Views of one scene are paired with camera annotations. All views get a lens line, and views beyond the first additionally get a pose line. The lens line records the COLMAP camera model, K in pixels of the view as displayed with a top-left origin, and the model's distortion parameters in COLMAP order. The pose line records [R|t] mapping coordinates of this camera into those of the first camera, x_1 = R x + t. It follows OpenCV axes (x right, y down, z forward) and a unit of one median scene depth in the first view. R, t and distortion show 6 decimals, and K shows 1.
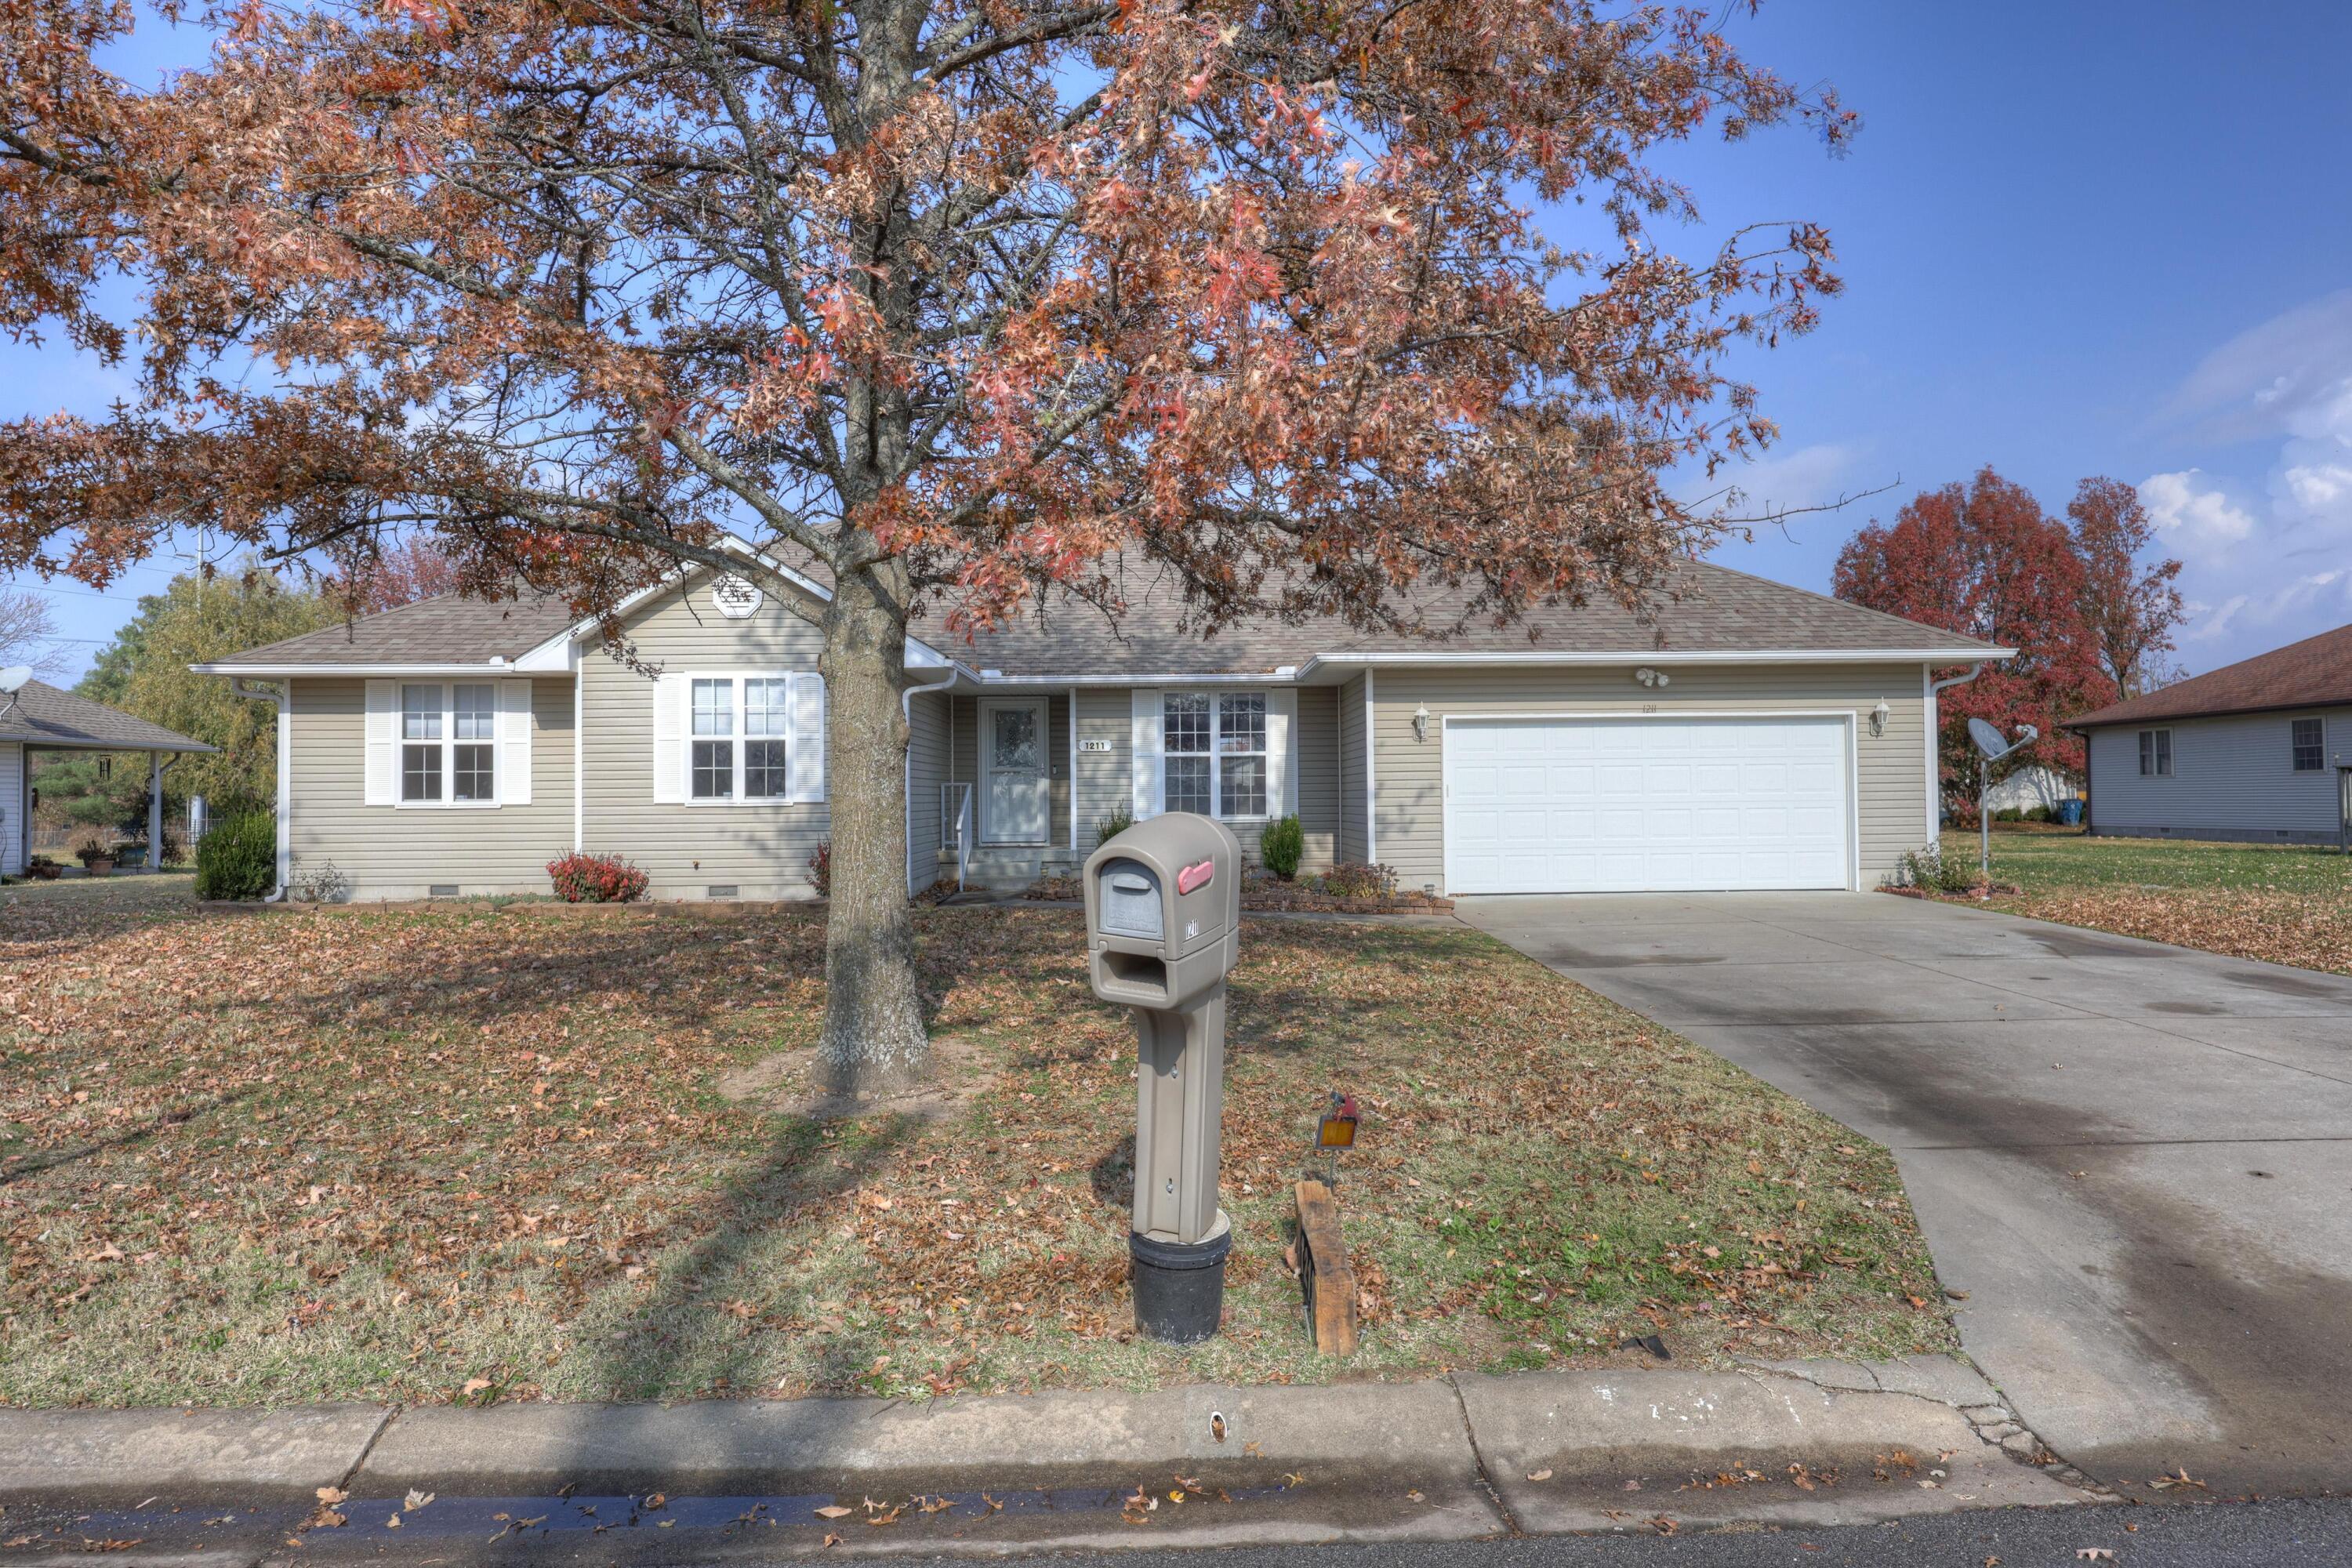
lens RADIAL K [[1411.5, 0, 1164.7], [0, 1411.5, 790.1], [0, 0, 1]] dist [0.036038, -0.000155]
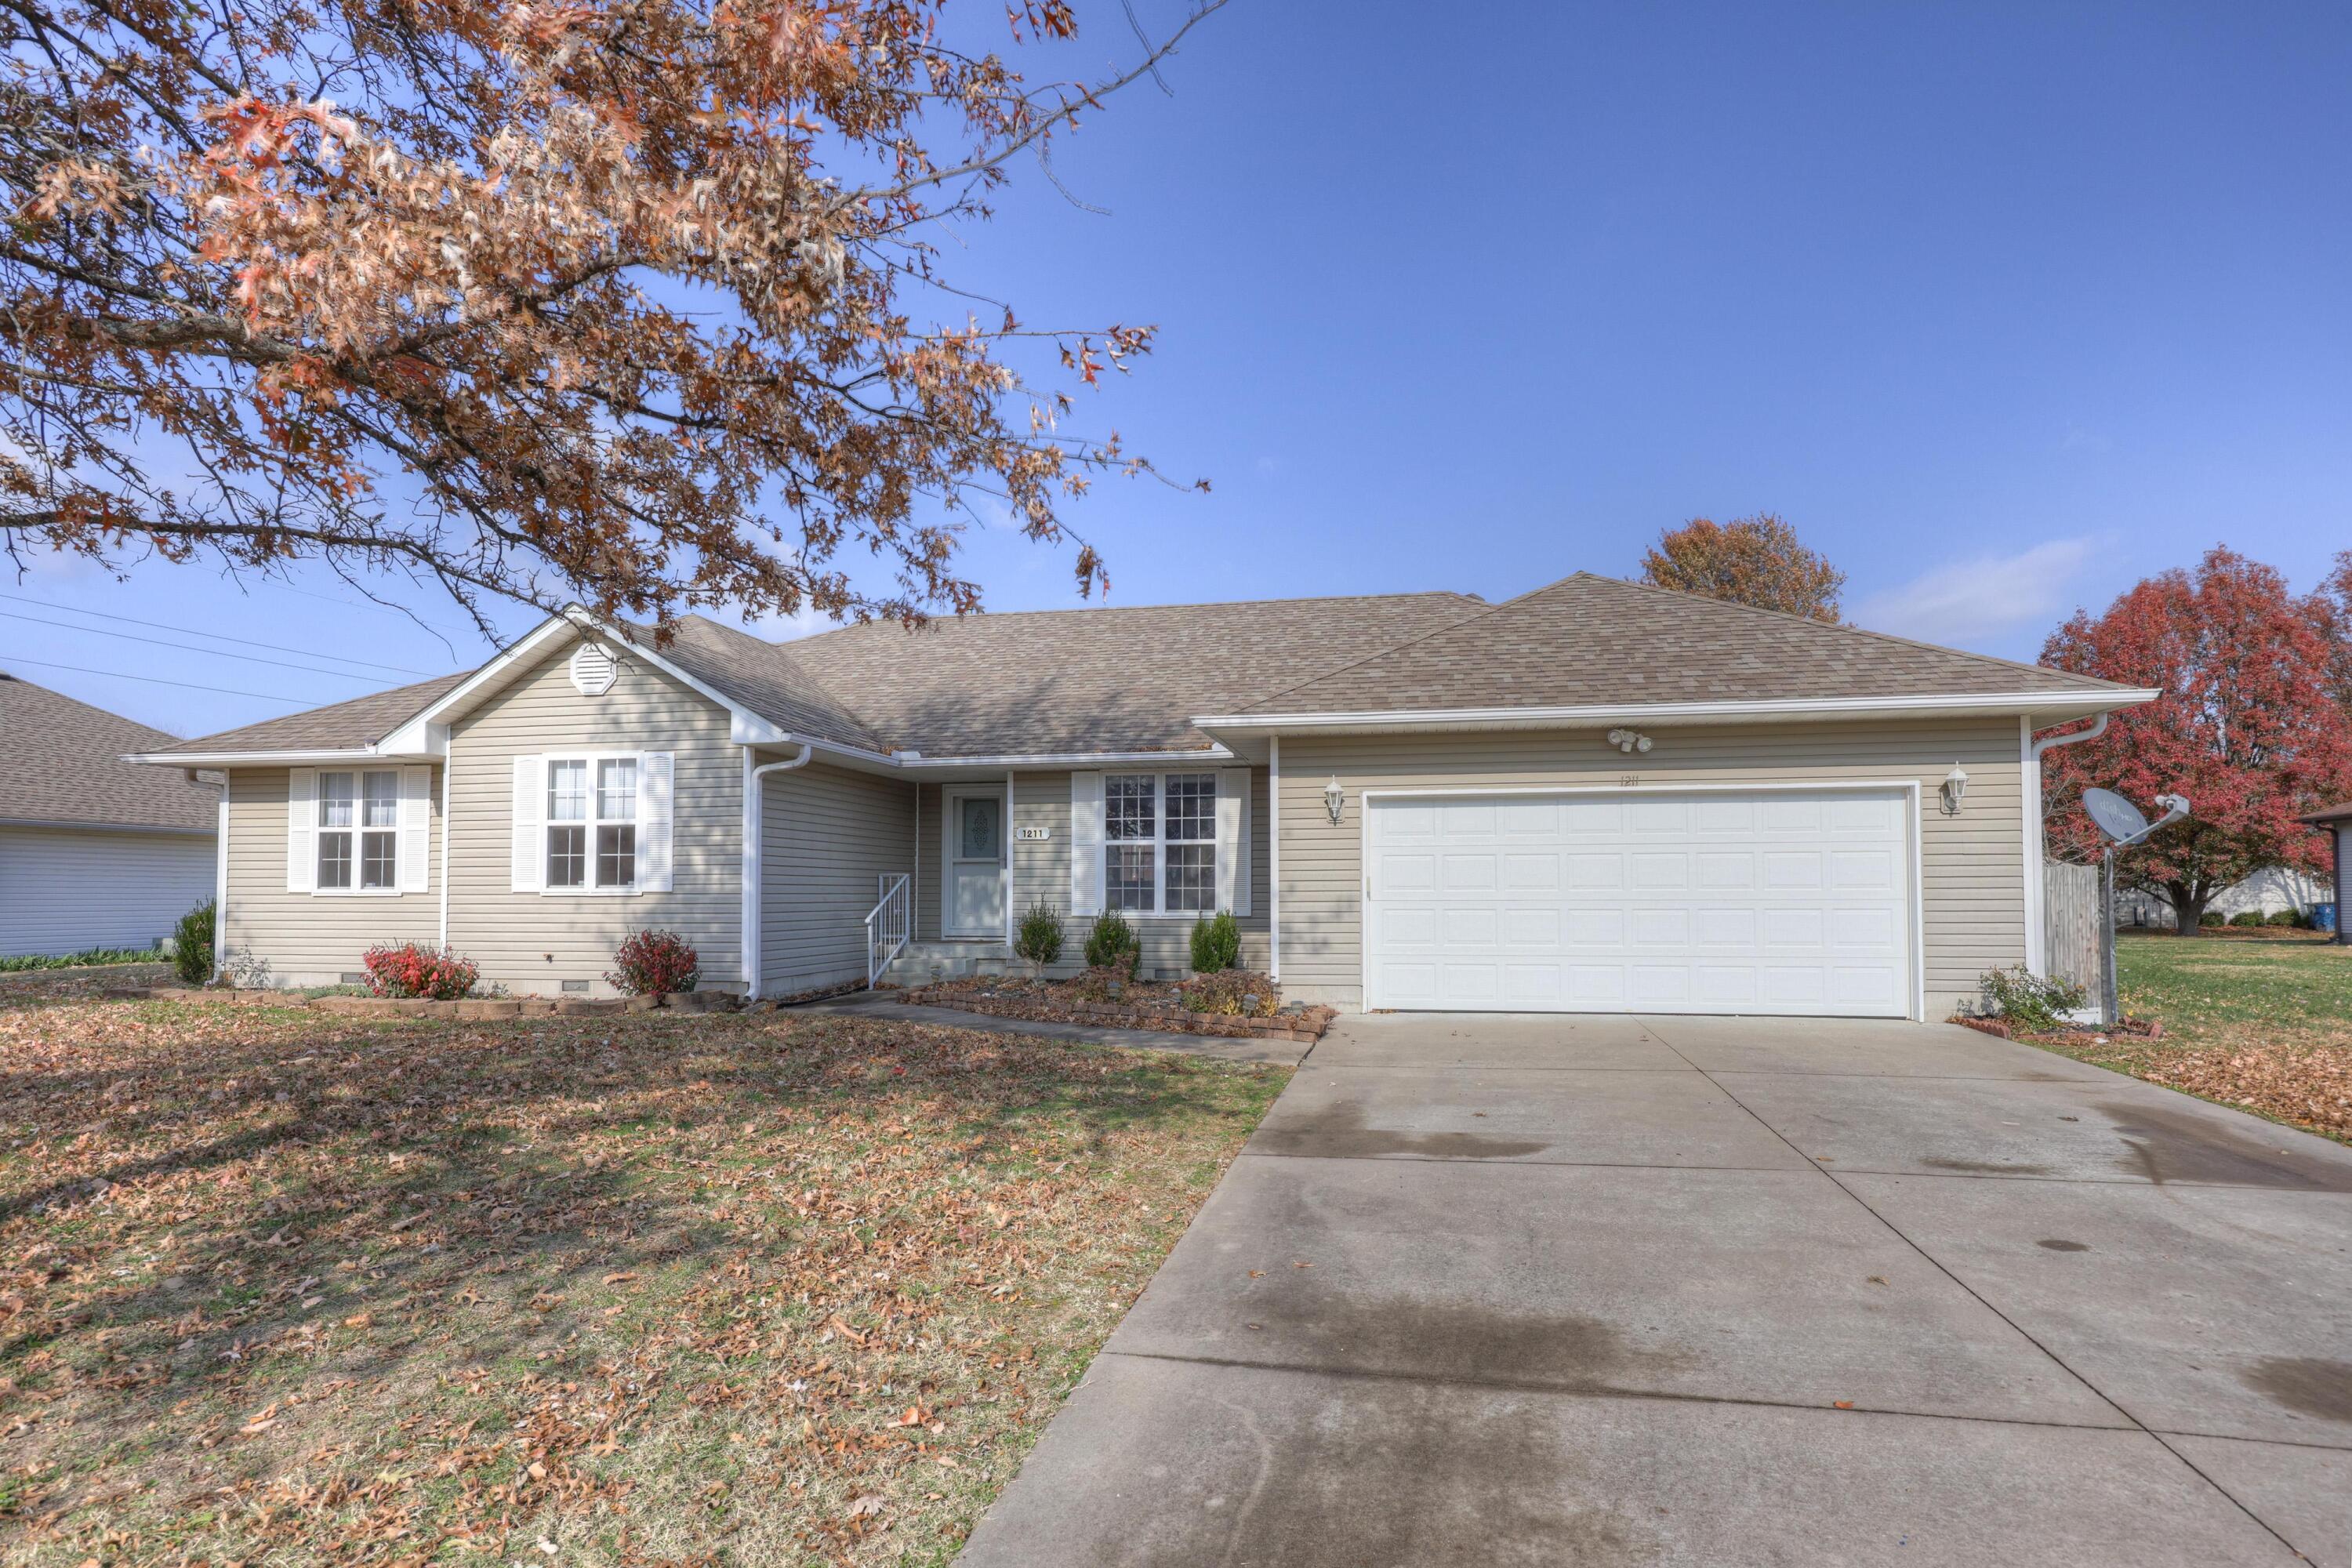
lens RADIAL K [[1173.5, 0, 1187.2], [0, 1173.5, 855.8], [0, 0, 1]] dist [0.015636, -0.000233]
pose [[0.978086, 0.000544, -0.208200, 0.237940], [-0.006180, 0.999632, -0.026420, 0.002909], [0.208108, 0.027127, 0.977729, 0.311662]]
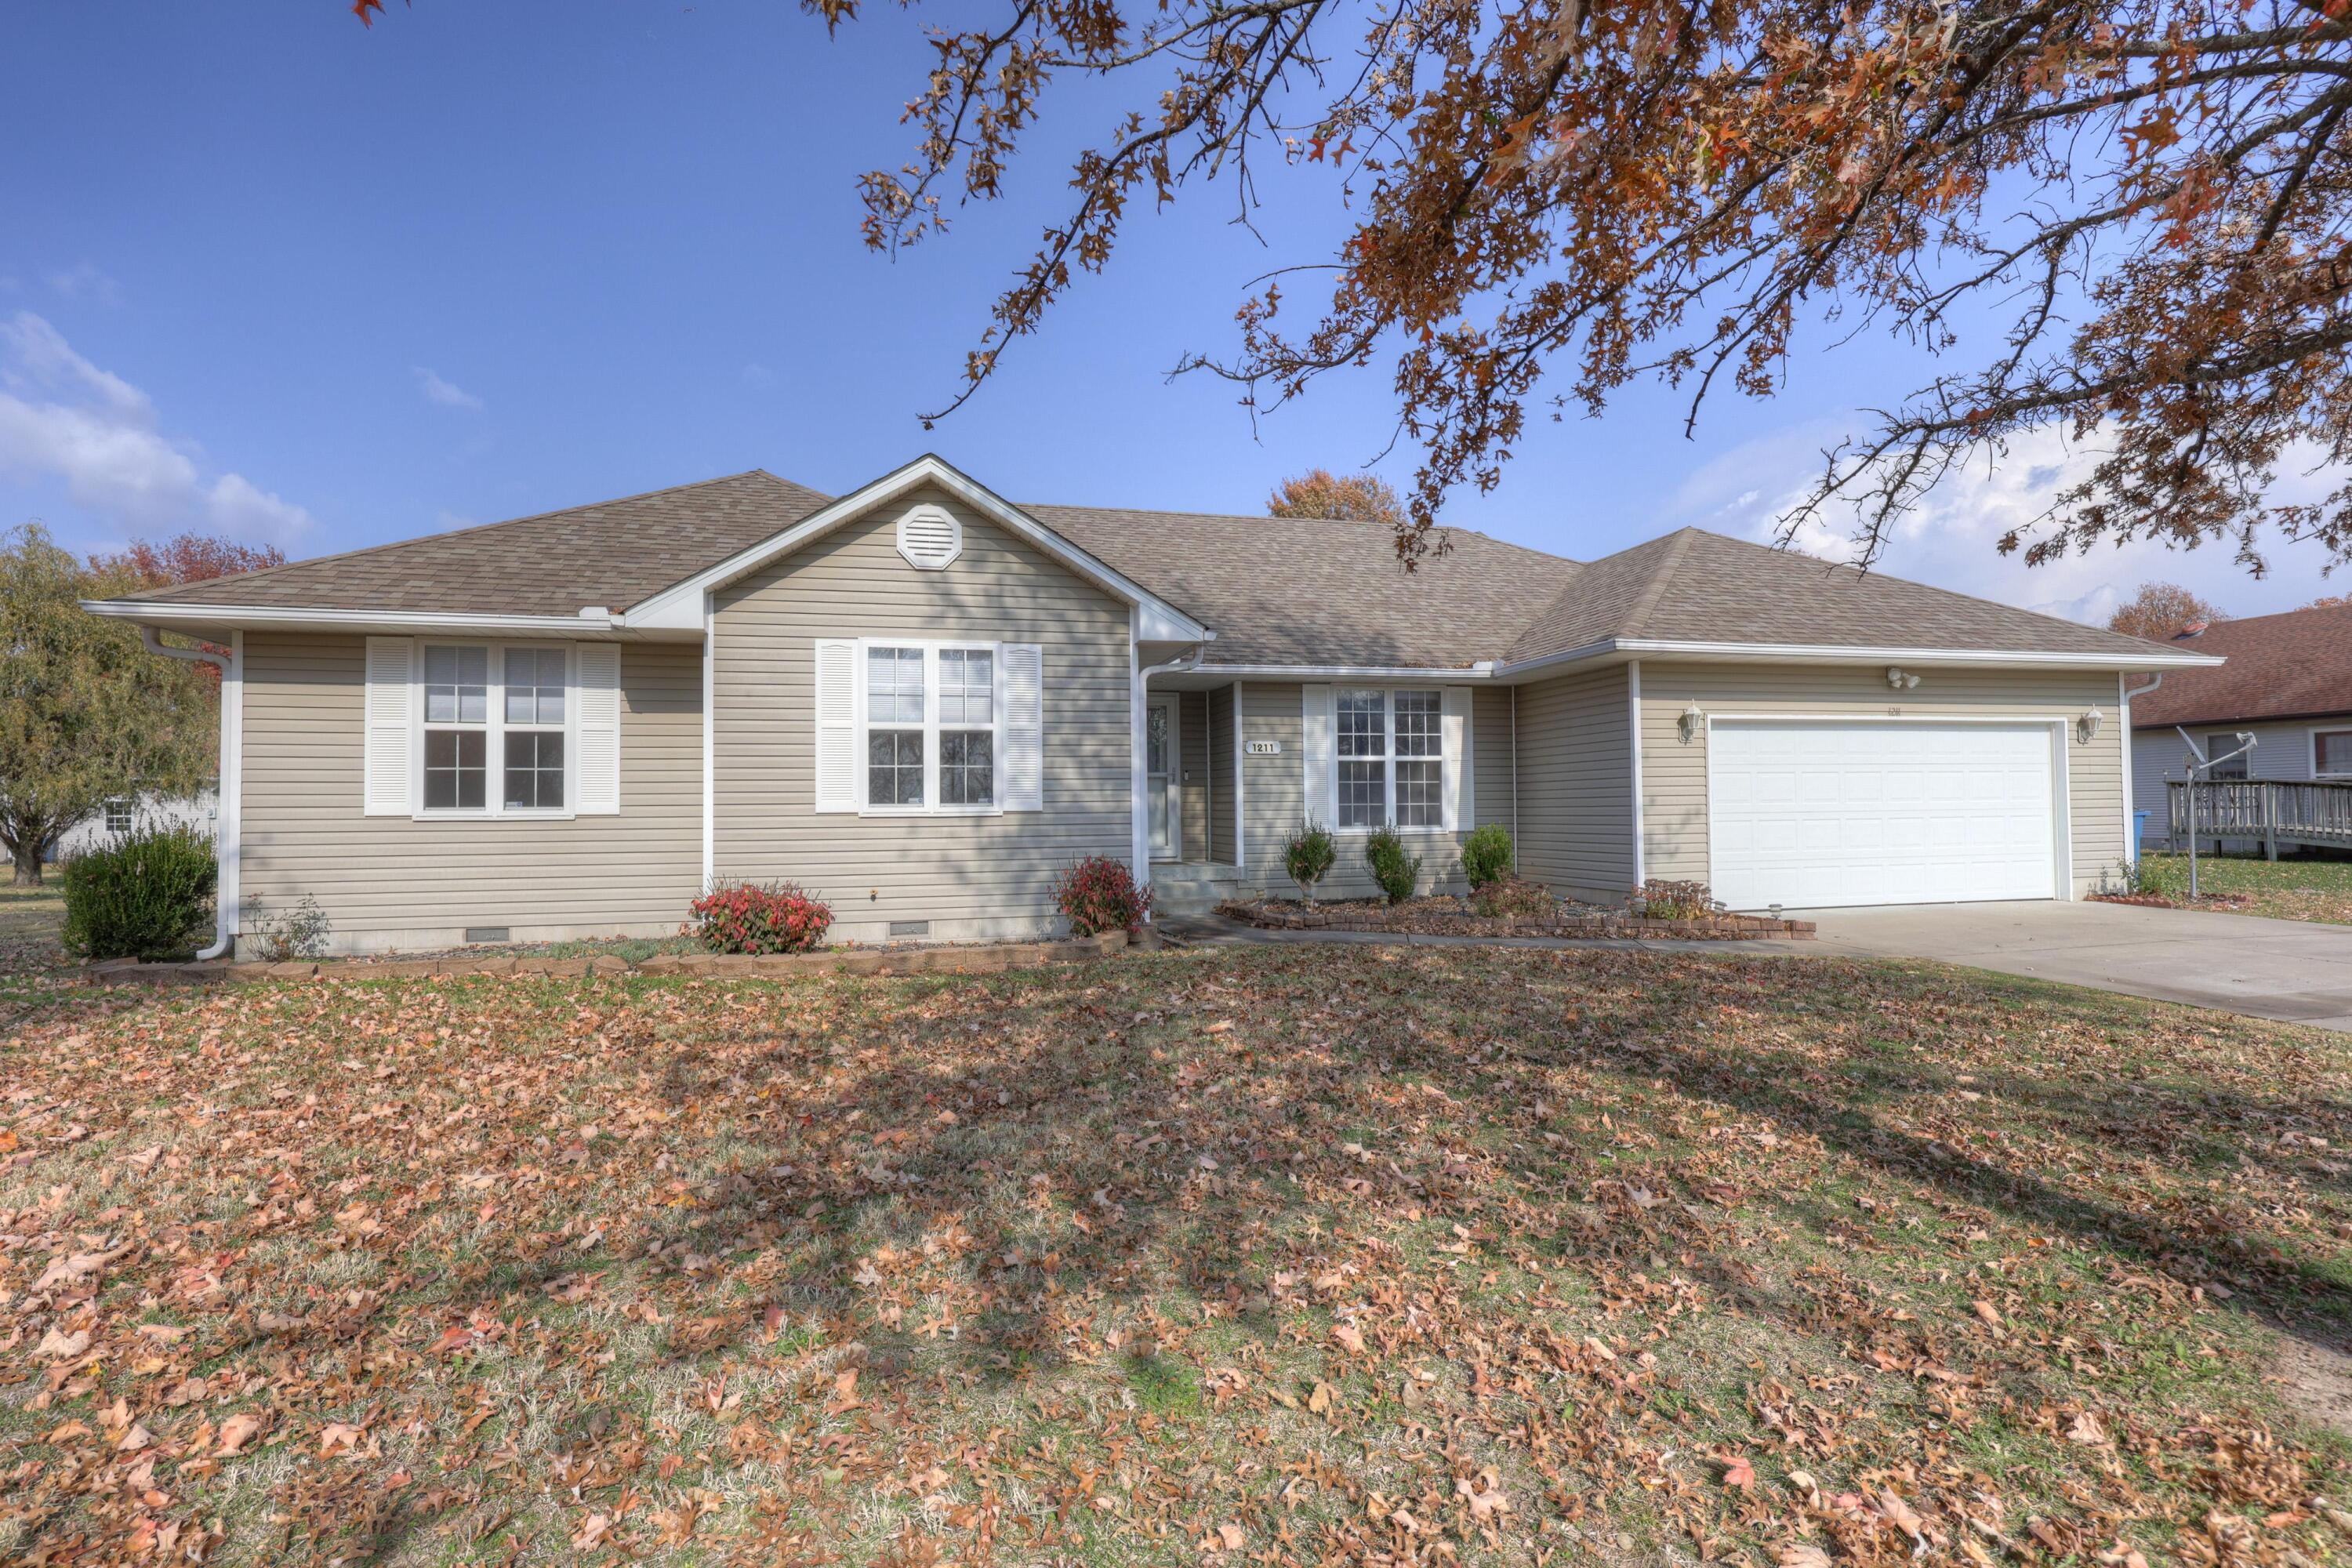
lens RADIAL K [[1168.2, 0, 1184.6], [0, 1168.2, 802.7], [0, 0, 1]] dist [0.024782, 0.000257]
pose [[0.971974, 0.000398, 0.235088, -0.306251], [-0.000086, 0.999999, -0.001335, 0.004735], [-0.235089, 0.001277, 0.971973, 0.344495]]
